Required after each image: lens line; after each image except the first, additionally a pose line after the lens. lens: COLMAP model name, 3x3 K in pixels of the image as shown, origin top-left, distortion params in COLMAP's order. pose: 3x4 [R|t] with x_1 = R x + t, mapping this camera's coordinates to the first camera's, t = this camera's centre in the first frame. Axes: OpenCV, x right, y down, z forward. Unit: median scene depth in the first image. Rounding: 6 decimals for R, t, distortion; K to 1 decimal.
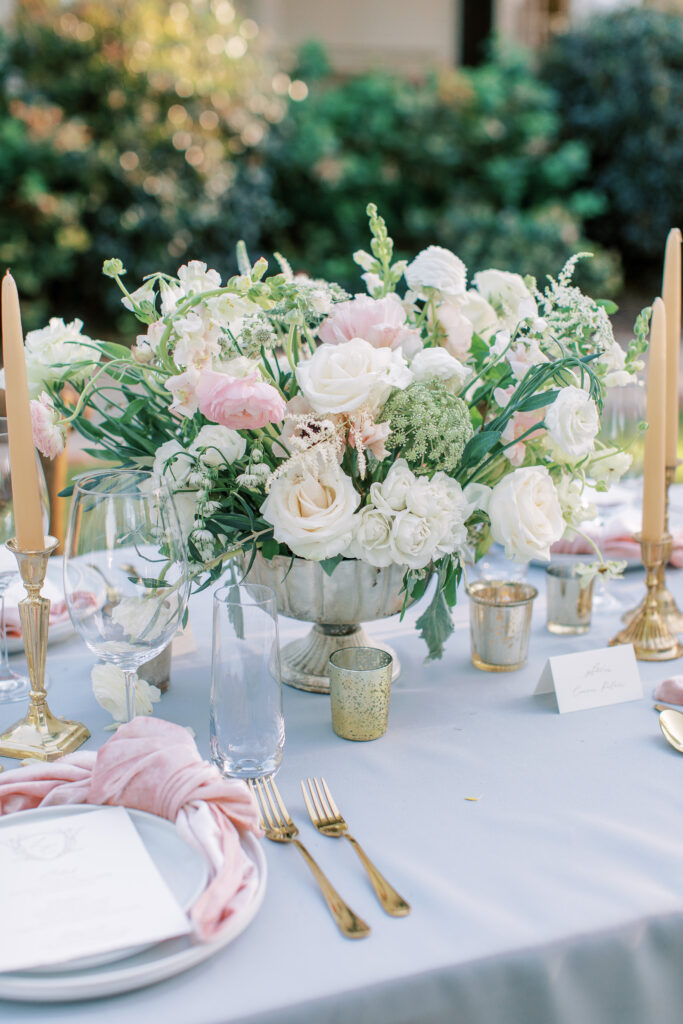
lens RADIAL K [[1530.1, 0, 341.5], [0, 1530.1, 512.0], [0, 0, 1]] dist [0.009450, 0.002408]
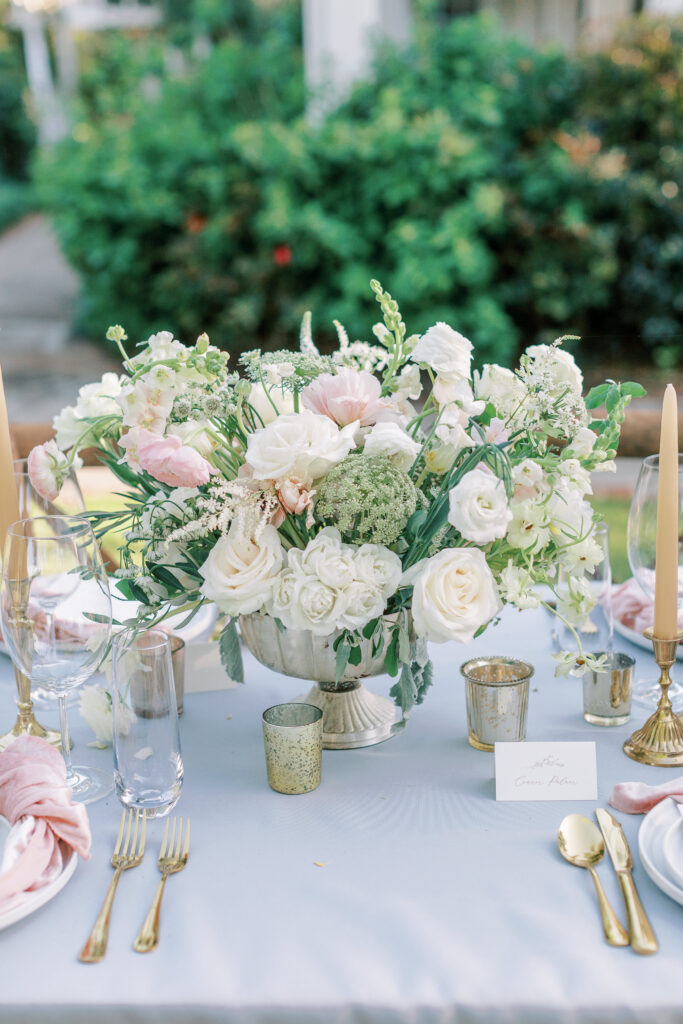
lens RADIAL K [[1587.2, 0, 336.2], [0, 1587.2, 496.4], [0, 0, 1]] dist [0.016067, 0.011446]
pose [[0.902692, 0.085671, -0.421673, 0.428007], [-0.096234, 0.995352, -0.003787, -0.045514], [0.419388, 0.043998, 0.906740, 0.020049]]
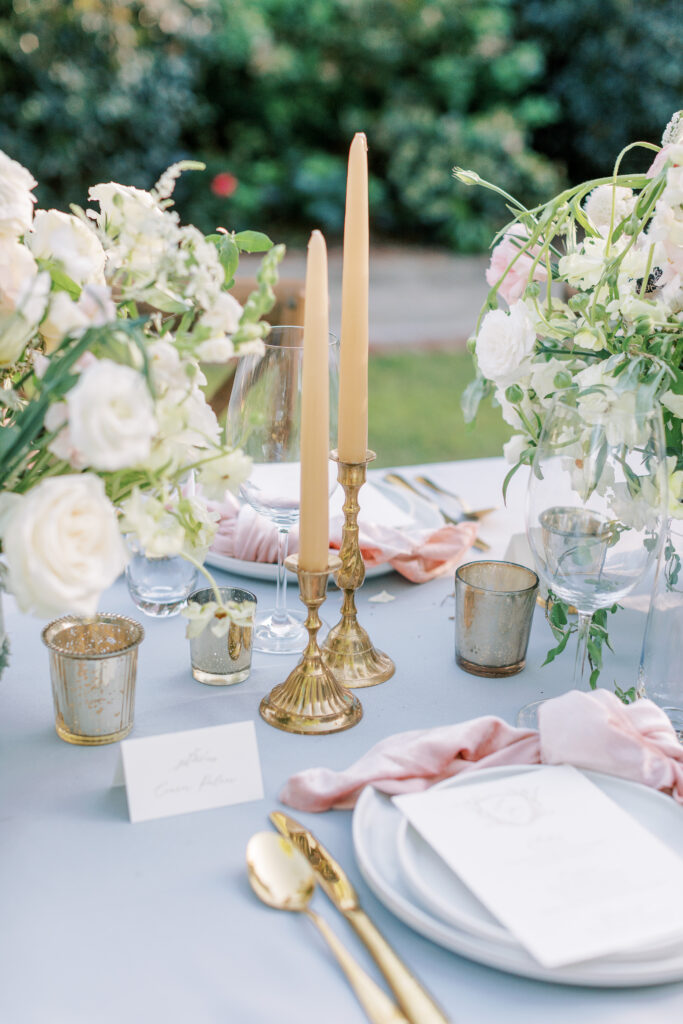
lens RADIAL K [[1530.1, 0, 341.5], [0, 1530.1, 512.0], [0, 0, 1]] dist [0.009450, 0.002408]
pose [[0.999317, 0.036903, 0.001788, 0.214908], [-0.036944, 0.997465, 0.060823, -0.053032], [0.000461, -0.060847, 0.998147, 0.280466]]
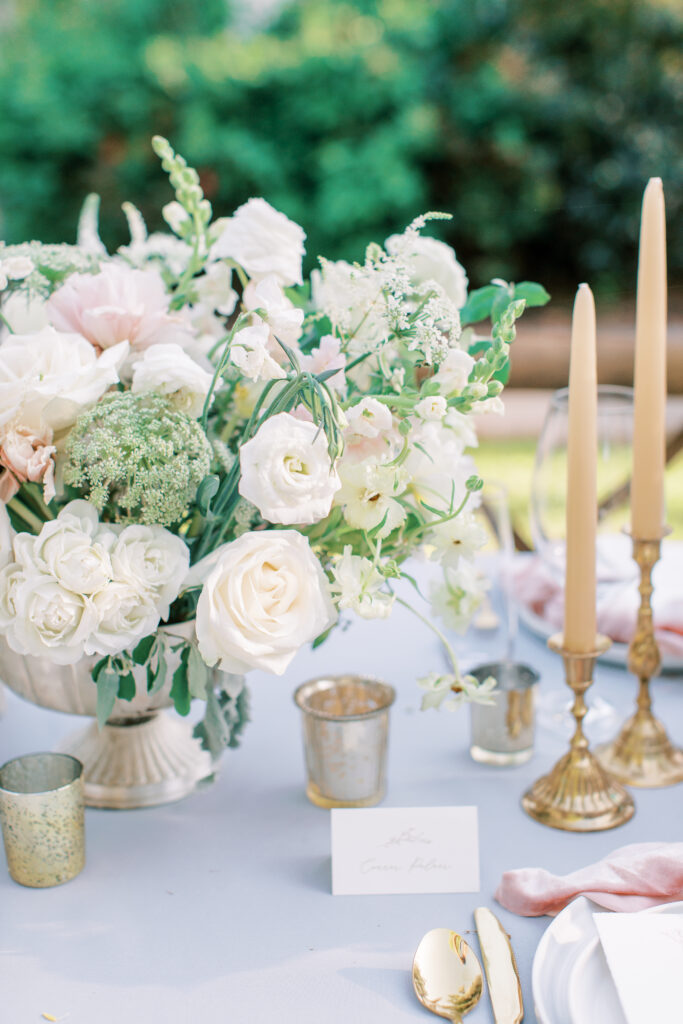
lens RADIAL K [[1530.1, 0, 341.5], [0, 1530.1, 512.0], [0, 0, 1]] dist [0.009450, 0.002408]
pose [[0.915437, 0.096135, -0.390812, 0.364136], [-0.085844, 0.995347, 0.043764, -0.061689], [0.393201, -0.006514, 0.919430, 0.350093]]
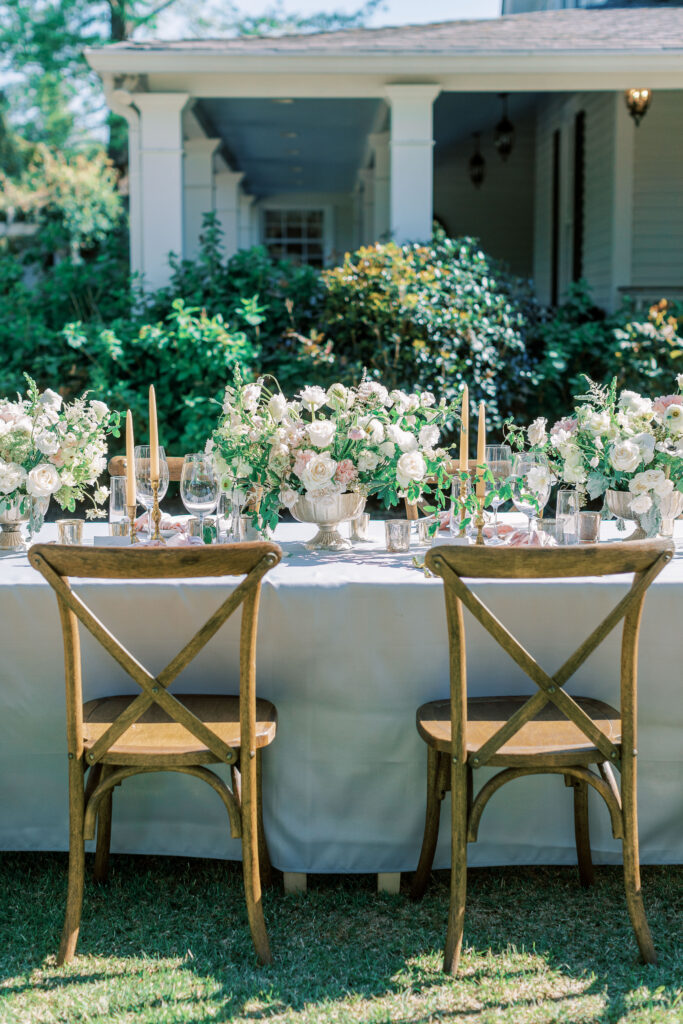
lens RADIAL K [[1530.1, 0, 341.5], [0, 1530.1, 512.0], [0, 0, 1]] dist [0.009450, 0.002408]
pose [[0.935501, 0.057033, -0.348691, 1.410625], [-0.106164, 0.986656, -0.123446, 0.301178], [0.336998, 0.152503, 0.929072, -1.223761]]
